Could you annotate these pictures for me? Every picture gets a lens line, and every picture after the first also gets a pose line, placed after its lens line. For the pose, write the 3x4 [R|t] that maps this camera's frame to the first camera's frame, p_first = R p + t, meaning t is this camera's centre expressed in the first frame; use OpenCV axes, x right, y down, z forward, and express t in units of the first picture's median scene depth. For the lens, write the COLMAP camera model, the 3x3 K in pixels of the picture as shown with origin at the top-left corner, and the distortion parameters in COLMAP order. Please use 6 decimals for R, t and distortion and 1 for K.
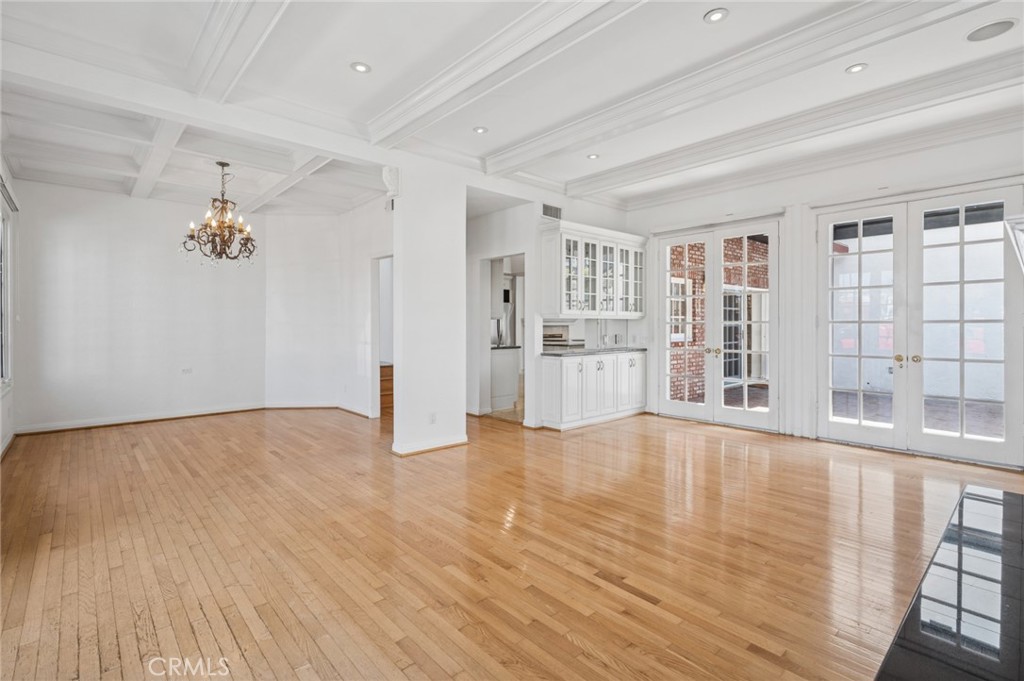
lens RADIAL K [[476.6, 0, 509.9], [0, 476.6, 327.2], [0, 0, 1]] dist [0.002107, 0.000263]
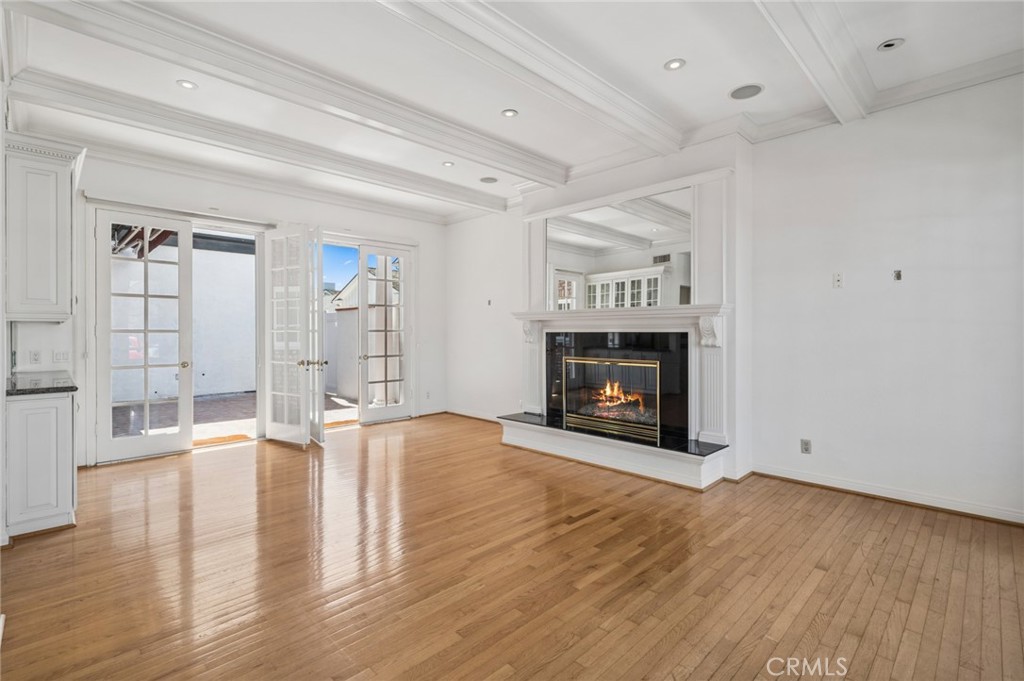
lens RADIAL K [[478.8, 0, 510.7], [0, 478.8, 332.4], [0, 0, 1]] dist [0.000404, -0.001732]
pose [[-0.051638, 0.001001, 0.998665, -0.741782], [0.006681, 0.999977, -0.000657, -0.004648], [-0.998644, 0.006638, -0.051643, 0.809188]]
